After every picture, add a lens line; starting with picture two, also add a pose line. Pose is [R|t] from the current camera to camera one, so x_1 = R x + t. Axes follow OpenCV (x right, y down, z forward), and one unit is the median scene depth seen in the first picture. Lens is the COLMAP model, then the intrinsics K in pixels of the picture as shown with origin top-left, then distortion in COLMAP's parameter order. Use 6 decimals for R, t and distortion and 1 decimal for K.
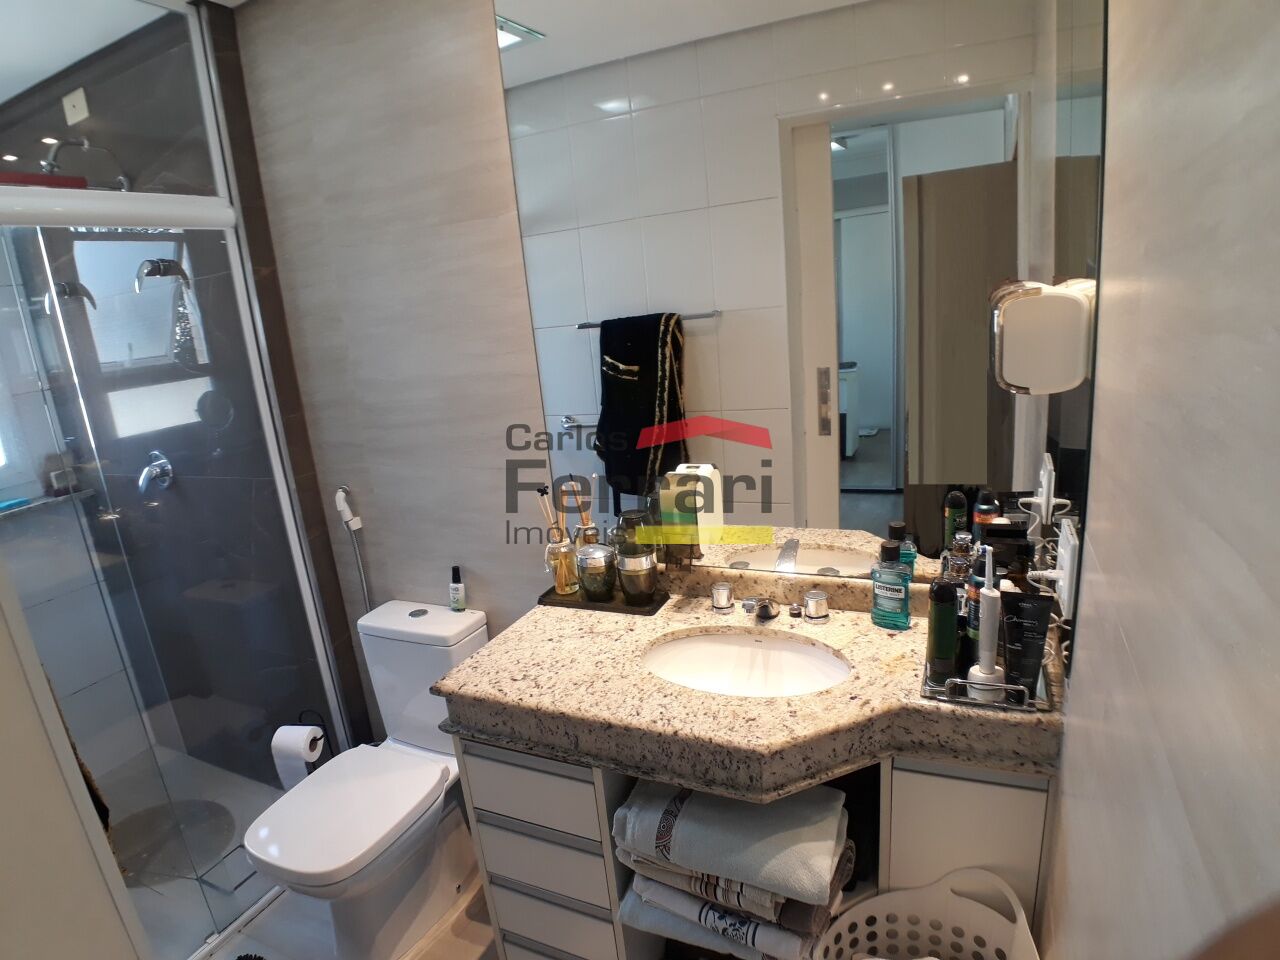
lens RADIAL K [[721.1, 0, 630.7], [0, 721.1, 496.2], [0, 0, 1]] dist [-0.089846, 0.014398]
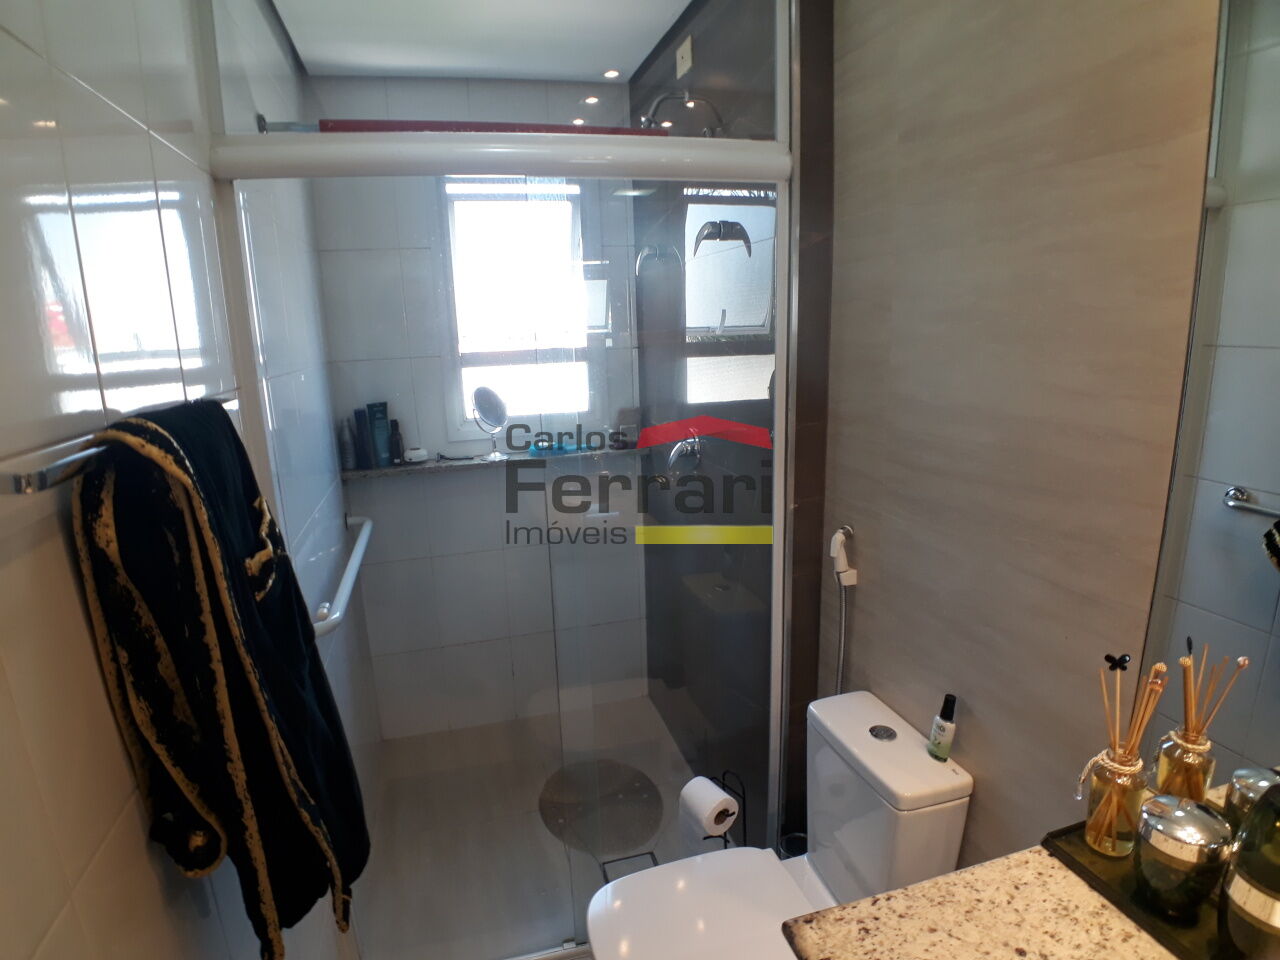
lens RADIAL K [[721.1, 0, 630.7], [0, 721.1, 496.2], [0, 0, 1]] dist [-0.089846, 0.014398]
pose [[0.654617, 0.246209, -0.714743, -0.019957], [-0.228589, 0.965684, 0.123292, -0.090168], [0.720572, 0.082674, 0.688434, 0.322477]]
